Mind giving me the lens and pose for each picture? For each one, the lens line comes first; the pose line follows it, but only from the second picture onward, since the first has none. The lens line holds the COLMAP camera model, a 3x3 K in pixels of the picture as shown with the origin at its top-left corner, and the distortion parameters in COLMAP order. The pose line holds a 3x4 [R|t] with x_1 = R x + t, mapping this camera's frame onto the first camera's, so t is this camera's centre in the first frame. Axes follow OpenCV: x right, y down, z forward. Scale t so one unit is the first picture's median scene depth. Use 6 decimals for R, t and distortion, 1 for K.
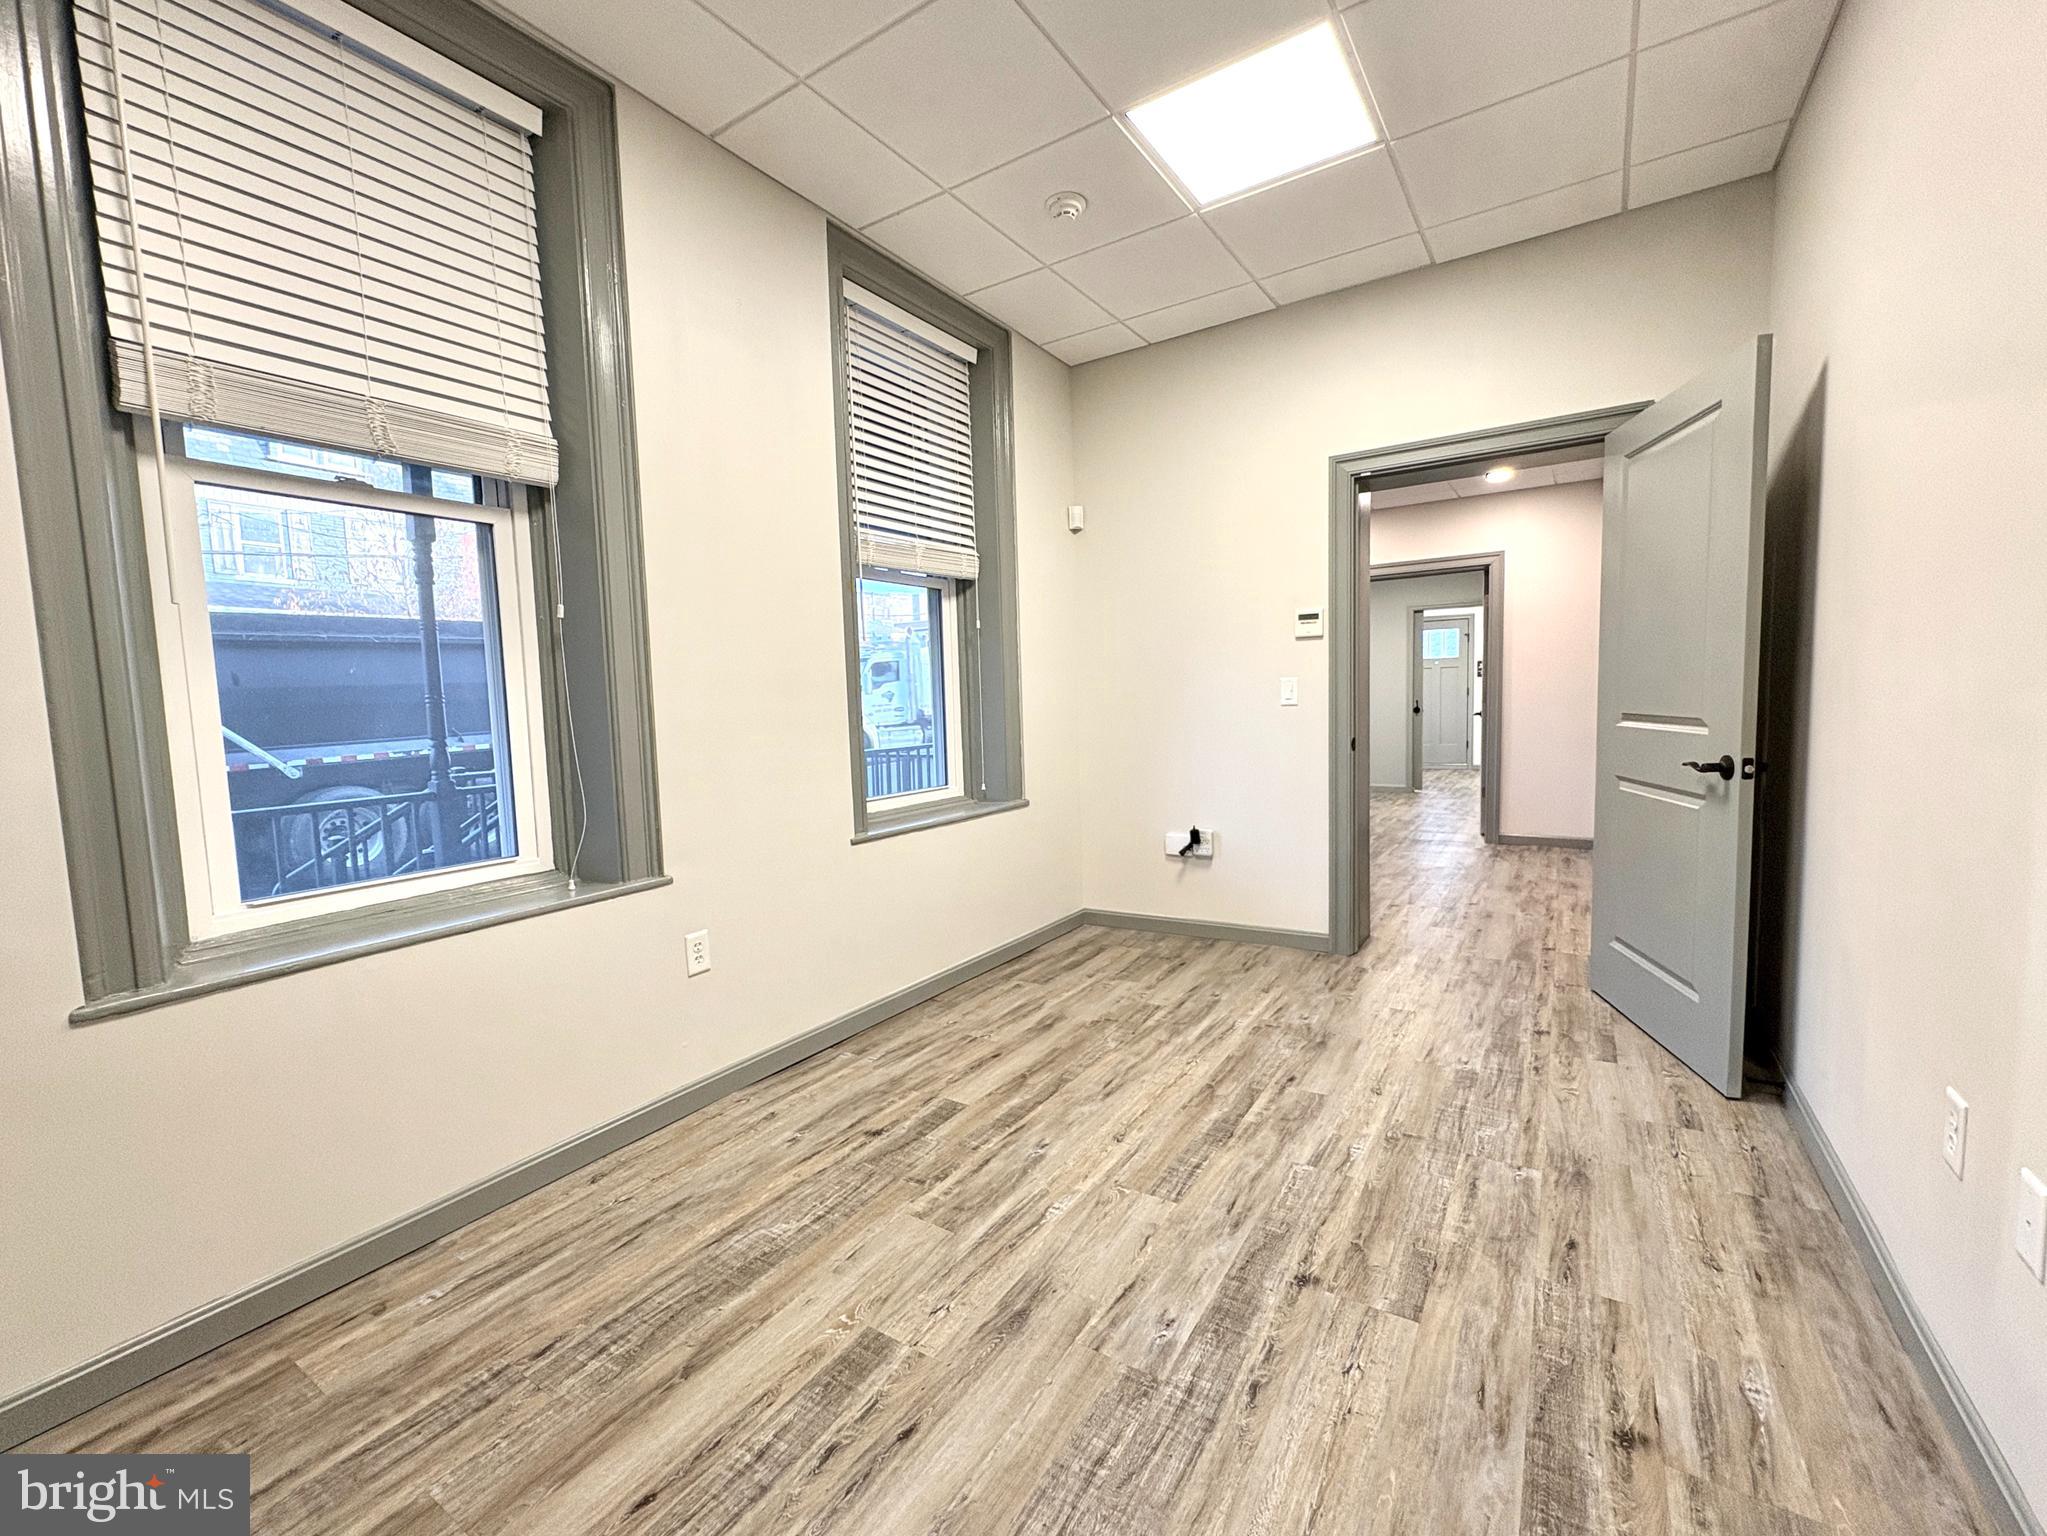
lens RADIAL K [[848.1, 0, 1031.1], [0, 848.1, 768.3], [0, 0, 1]] dist [-0.000847, -0.000398]
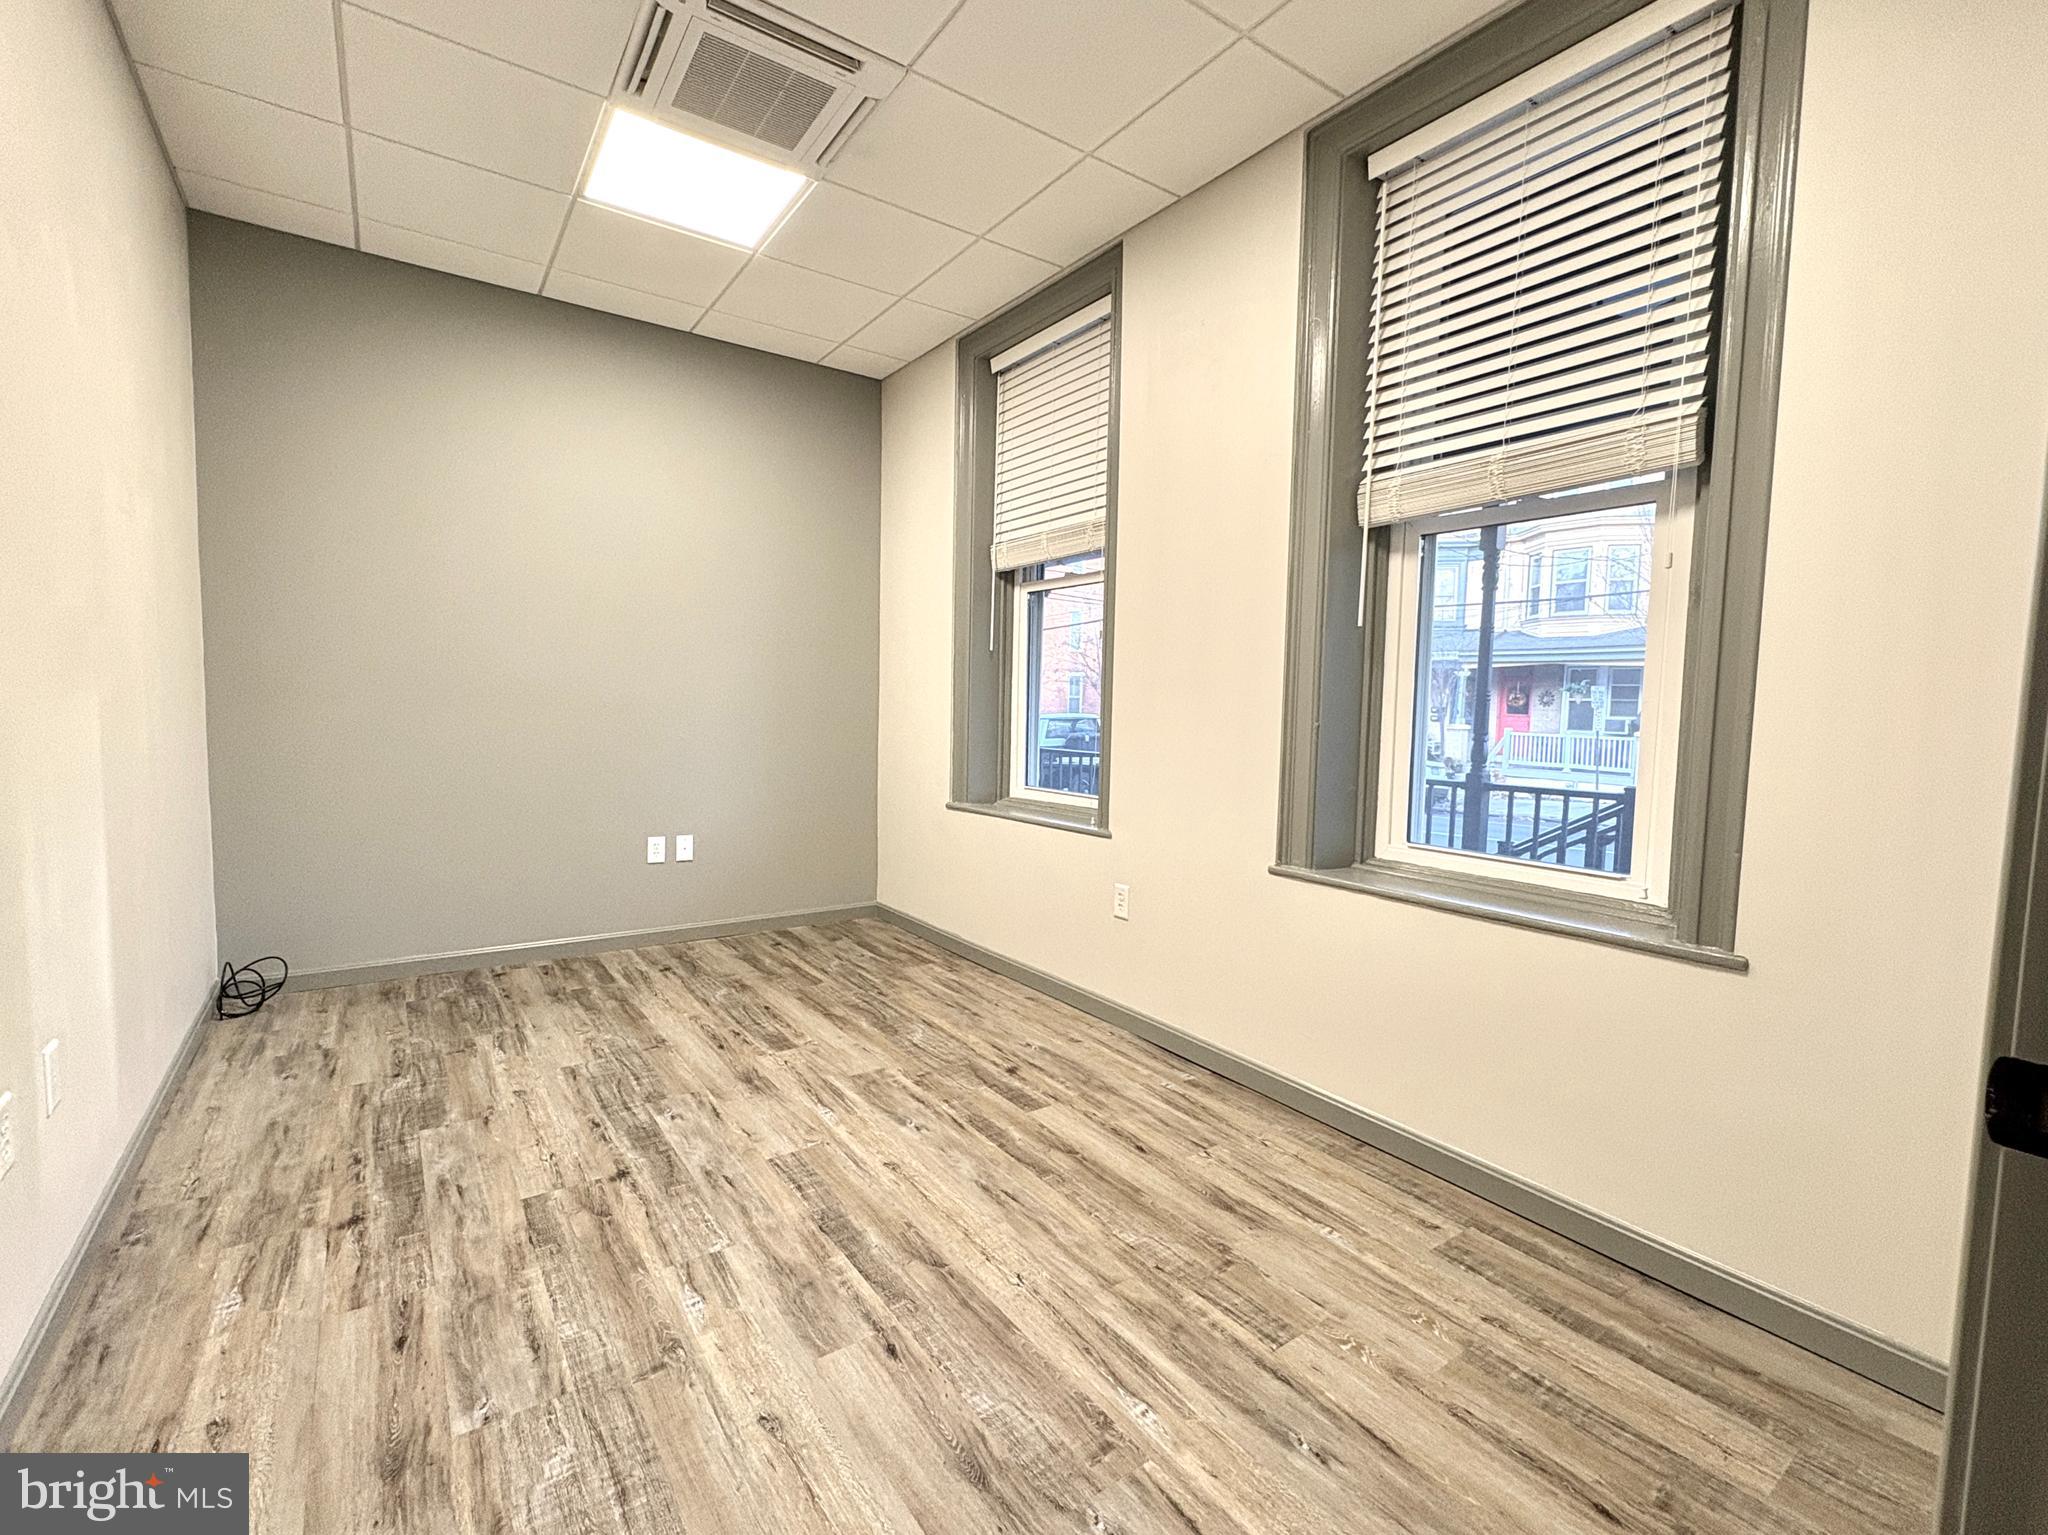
lens RADIAL K [[912.5, 0, 1032.4], [0, 912.5, 768.4], [0, 0, 1]] dist [-0.001560, -0.000163]
pose [[-0.371292, 0.087789, -0.924357, 0.974713], [-0.088985, 0.987574, 0.129536, -0.150818], [0.924242, 0.130350, -0.358866, 1.496931]]
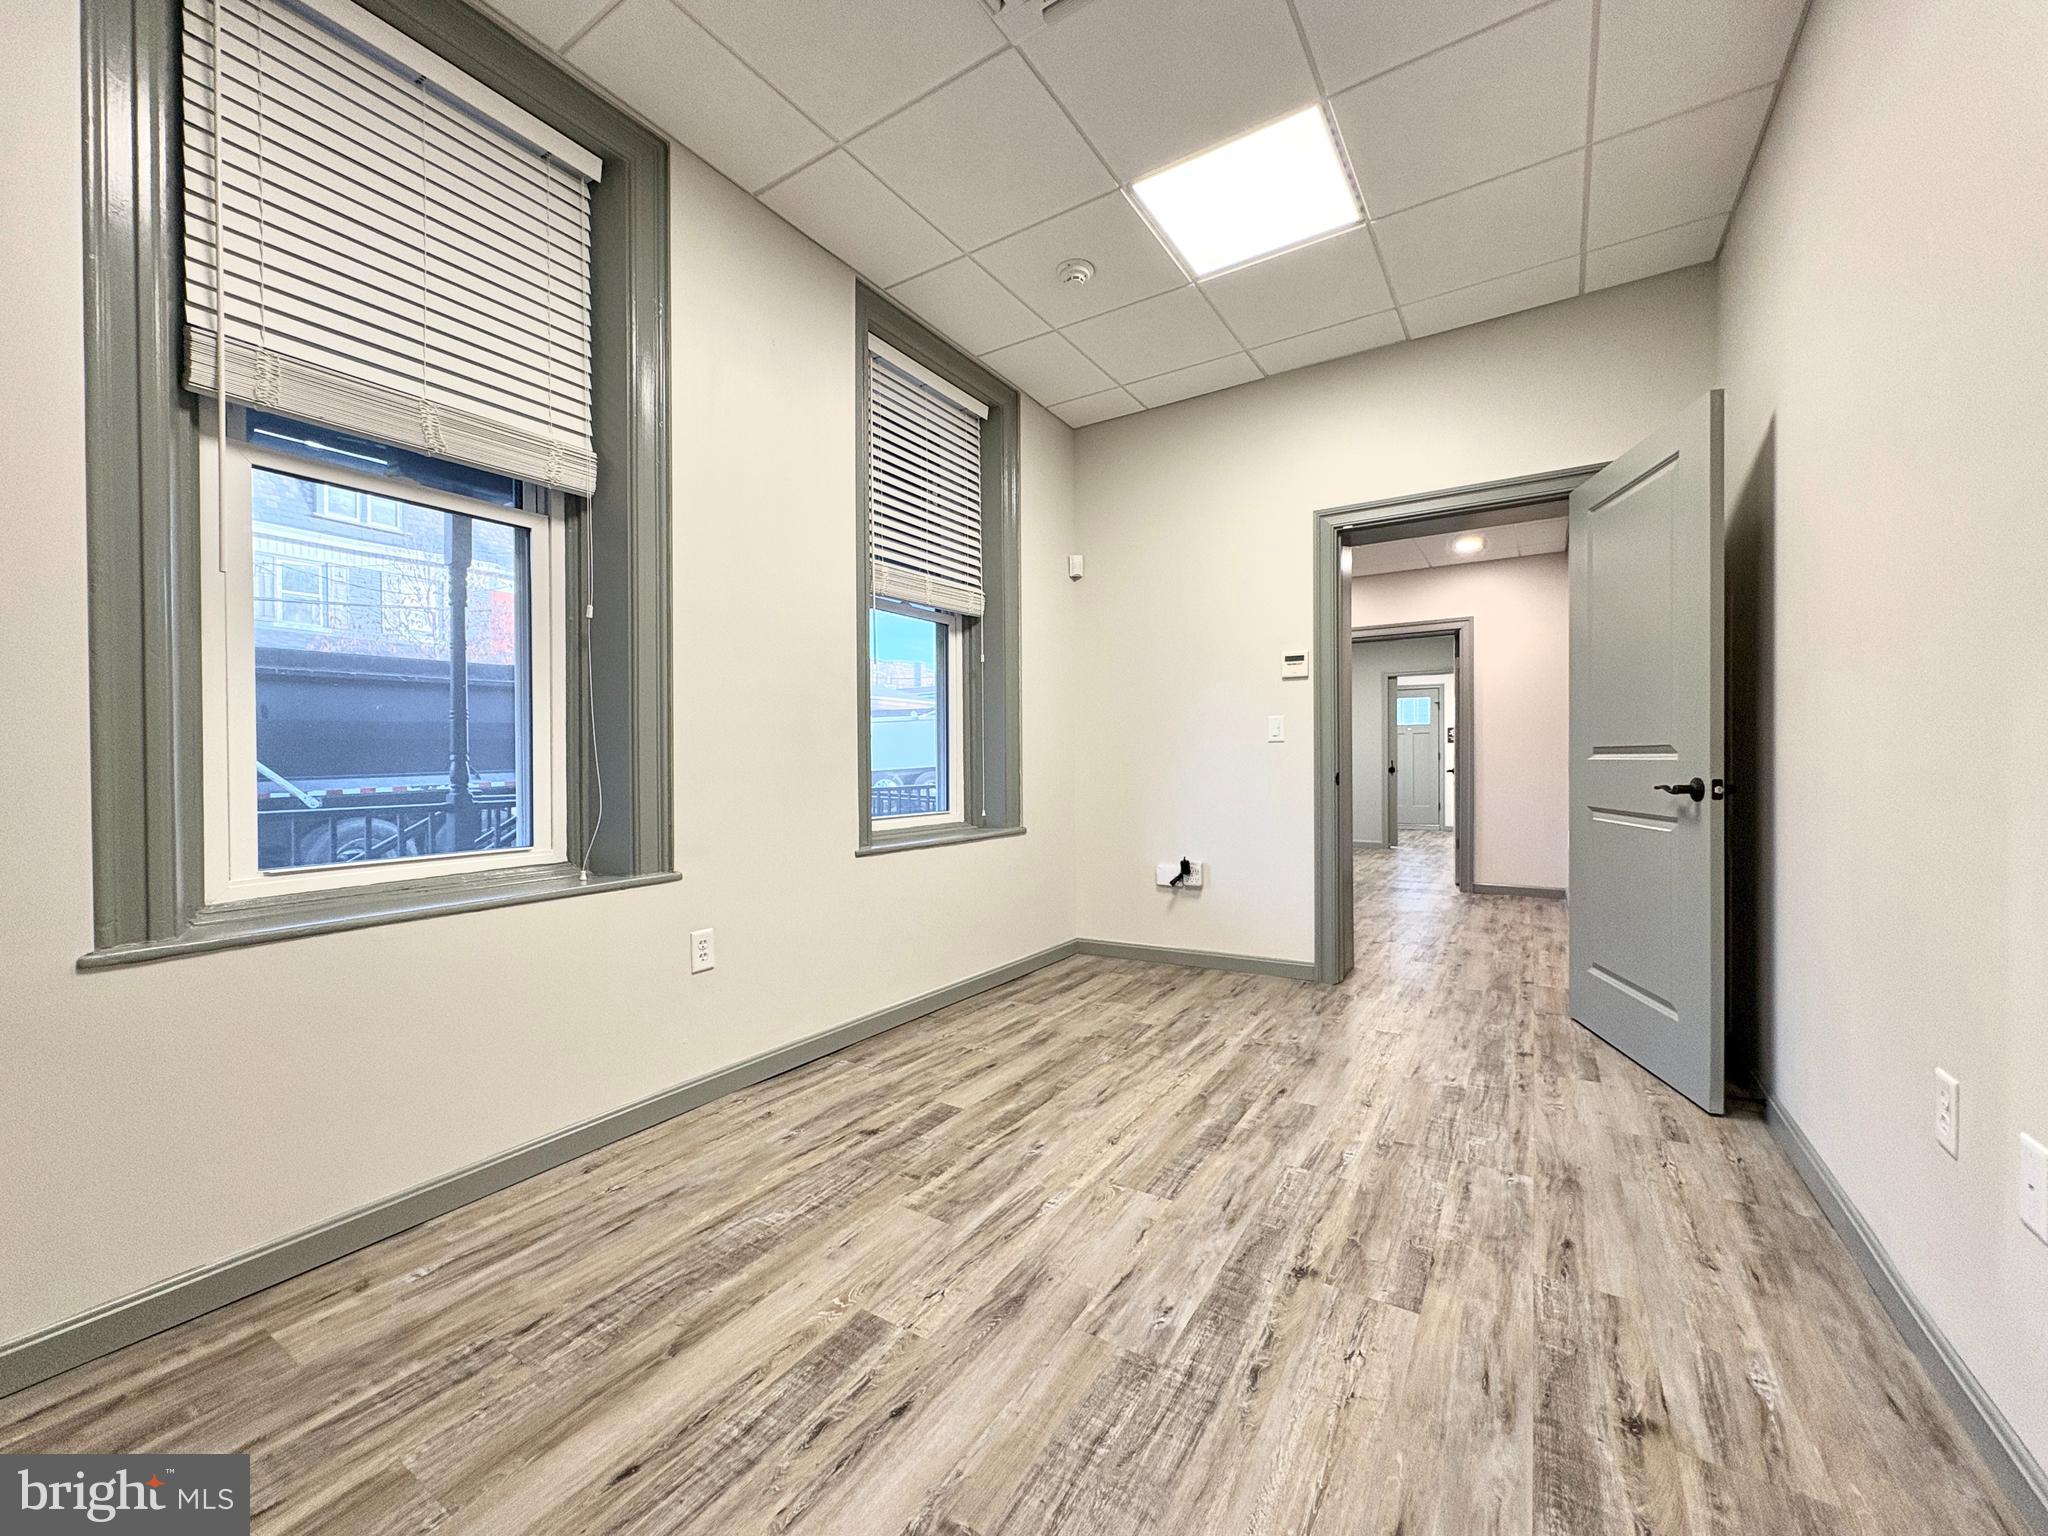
lens RADIAL K [[808.4, 0, 1031.0], [0, 808.4, 768.4], [0, 0, 1]] dist [-0.000385, -0.000341]
pose [[0.999691, 0.023194, 0.008979, -0.013510], [-0.022452, 0.996896, -0.075454, 0.072011], [-0.010701, 0.075229, 0.997109, 0.010973]]
